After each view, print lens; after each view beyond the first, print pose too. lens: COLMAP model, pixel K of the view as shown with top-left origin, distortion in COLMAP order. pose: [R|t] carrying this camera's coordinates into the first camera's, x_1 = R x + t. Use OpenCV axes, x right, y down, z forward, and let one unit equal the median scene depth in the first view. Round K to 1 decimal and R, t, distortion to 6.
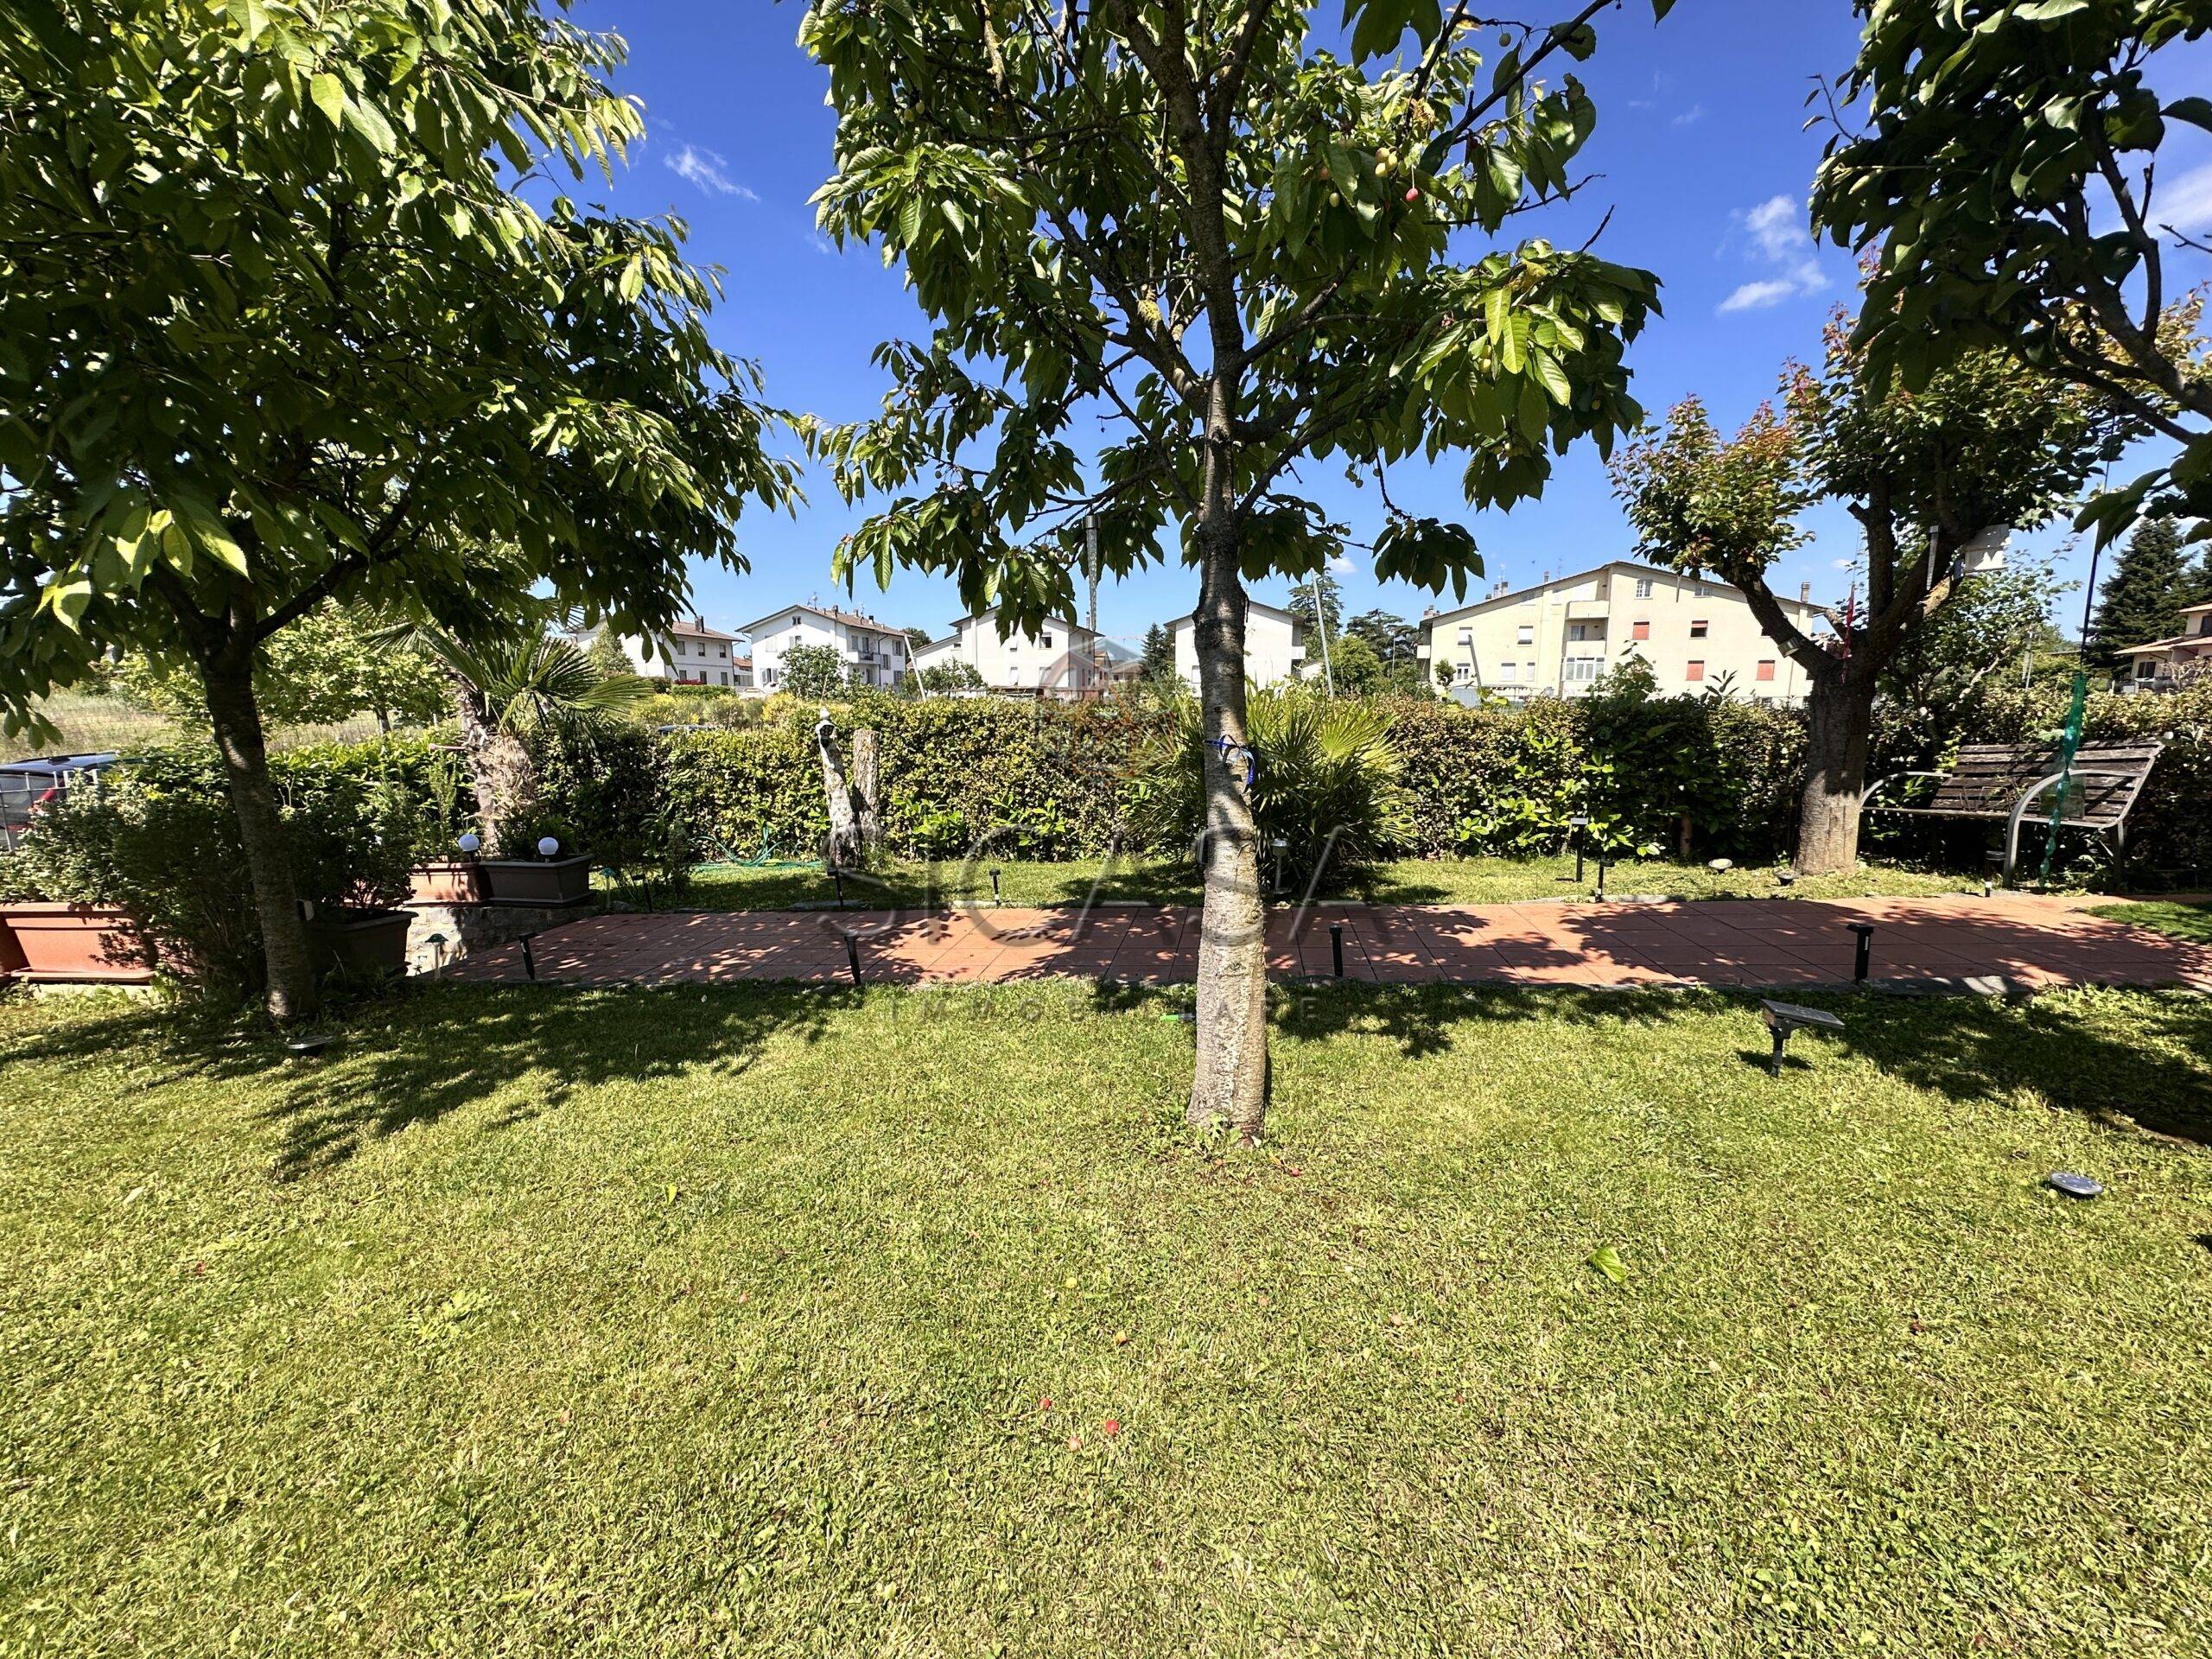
lens RADIAL K [[872.6, 0, 1093.3], [0, 872.6, 830.0], [0, 0, 1]] dist [-0.002284, 0.000430]
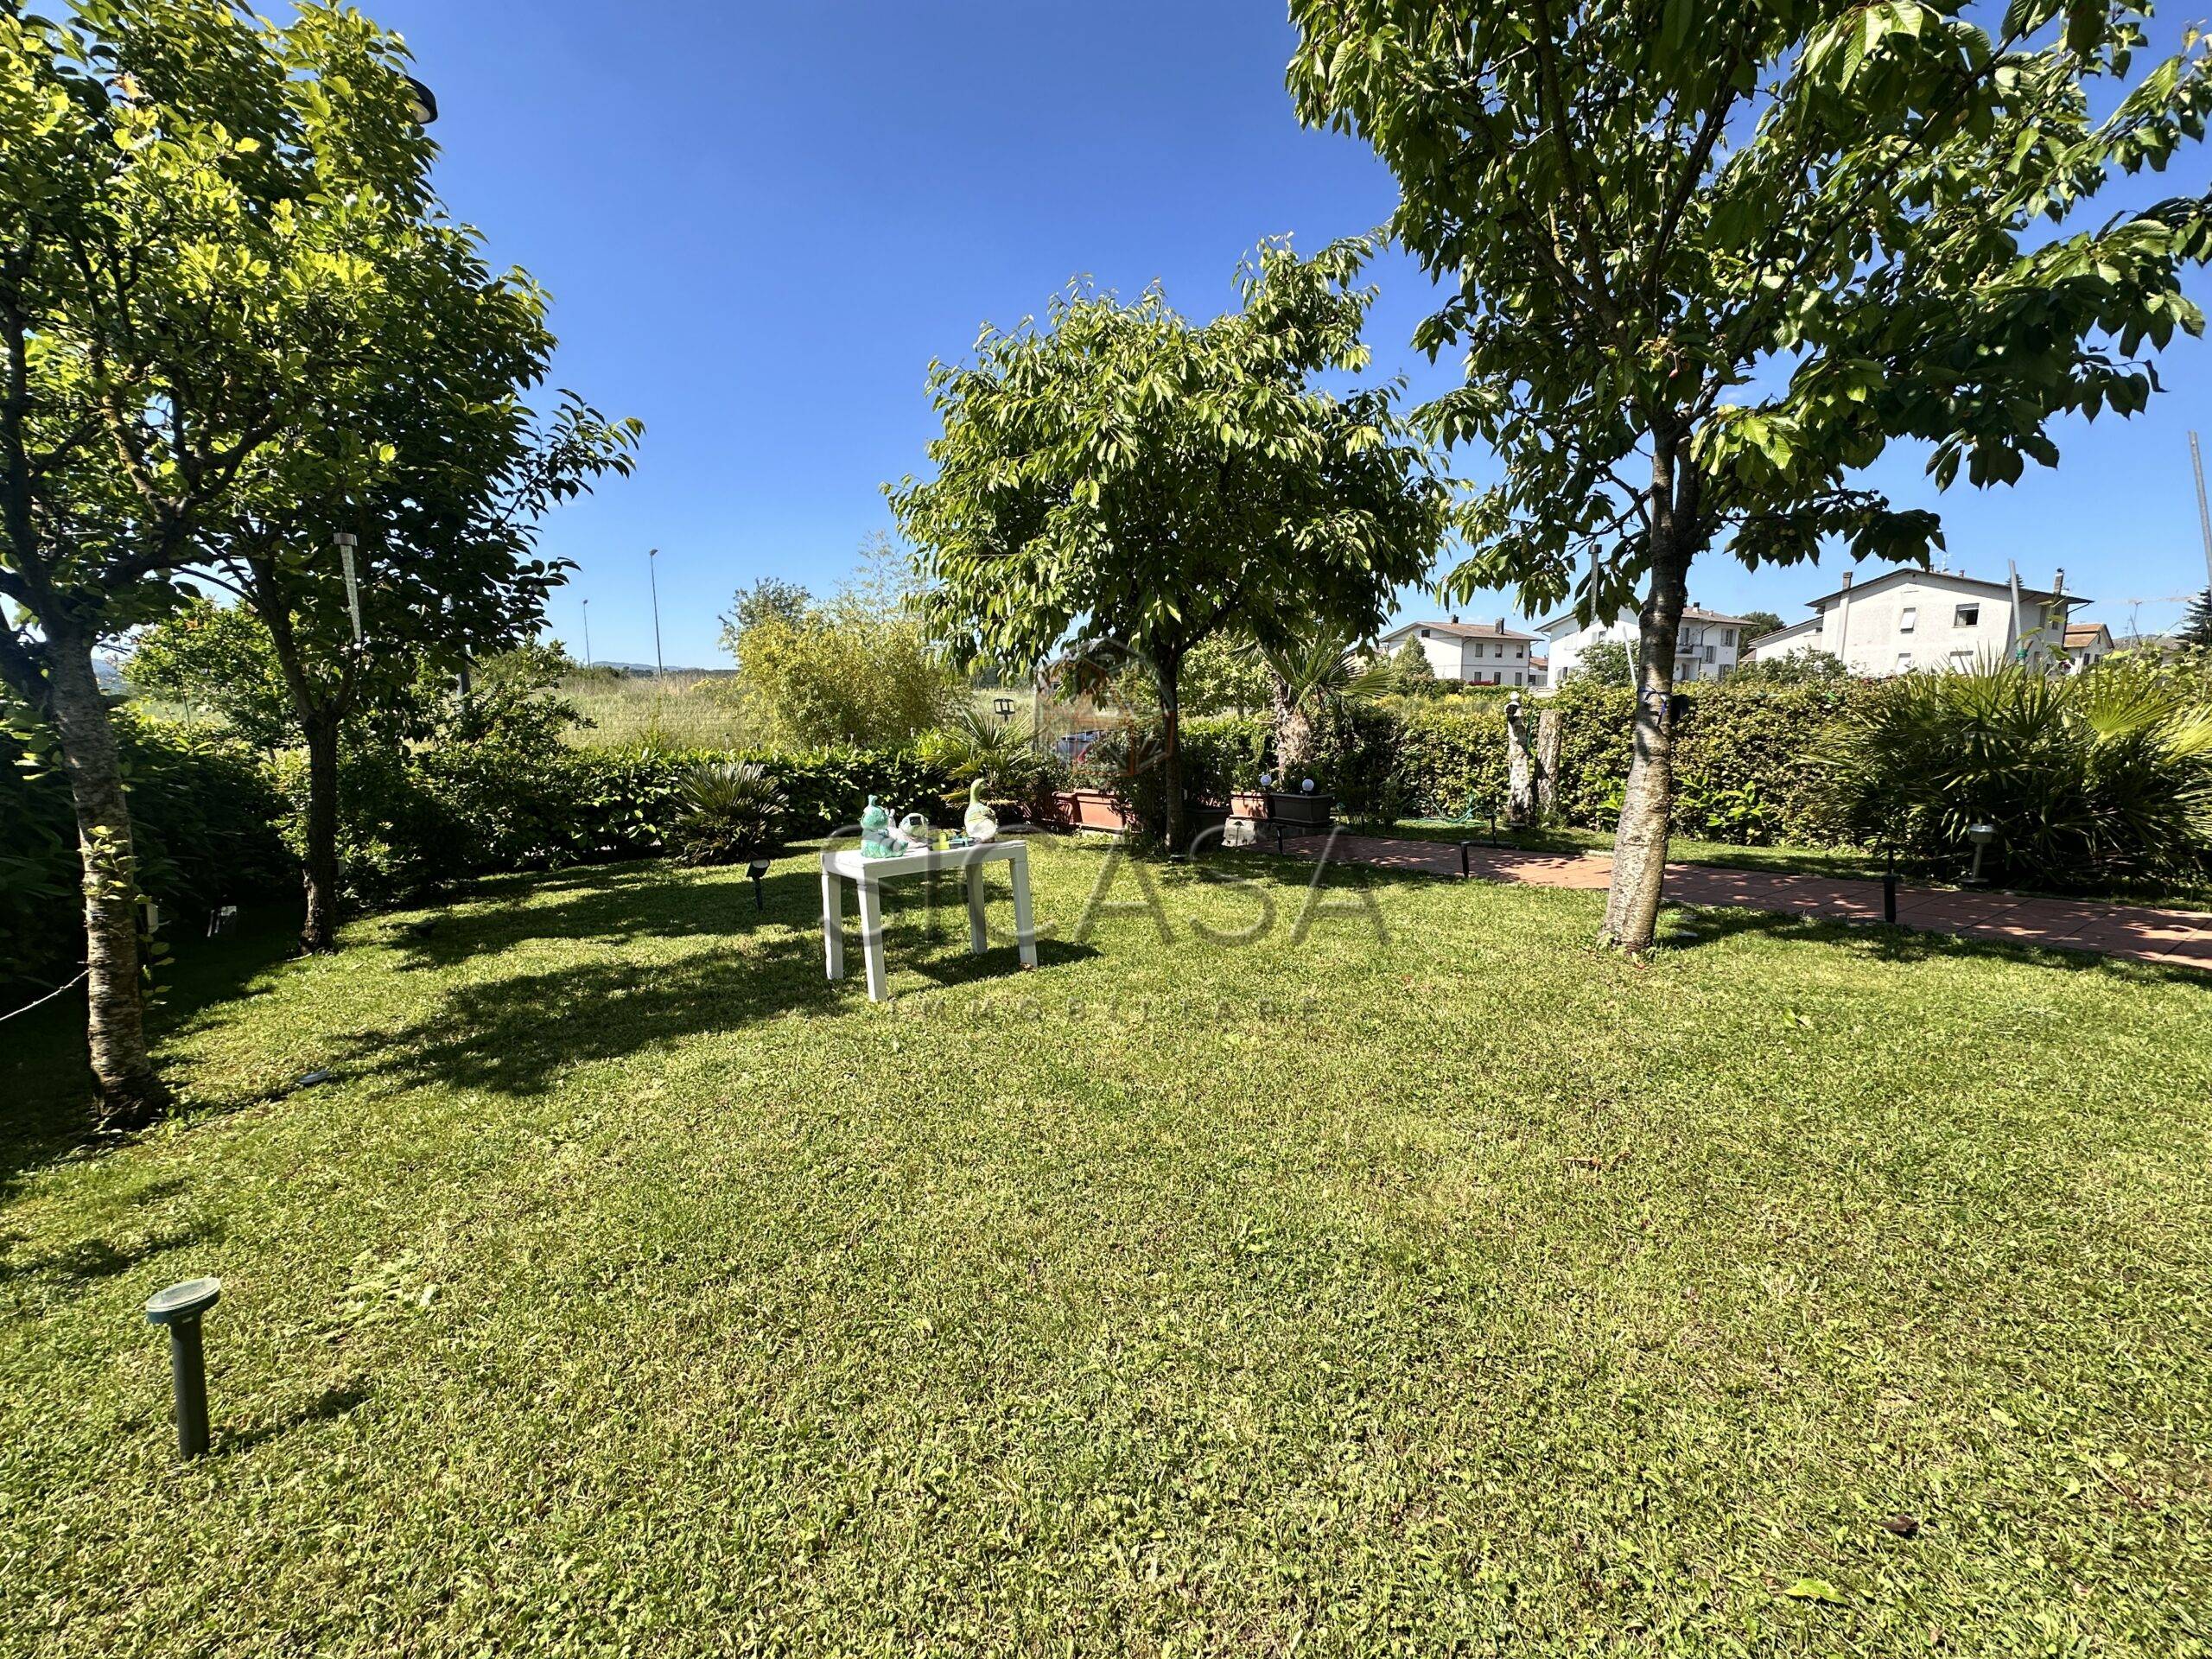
lens RADIAL K [[872.6, 0, 1105.5], [0, 872.6, 829.9], [0, 0, 1]] dist [-0.002284, 0.000430]
pose [[0.668306, 0.100708, -0.737038, 0.195165], [-0.102375, 0.993818, 0.042966, 0.050379], [0.736809, 0.046740, 0.674484, -0.202816]]
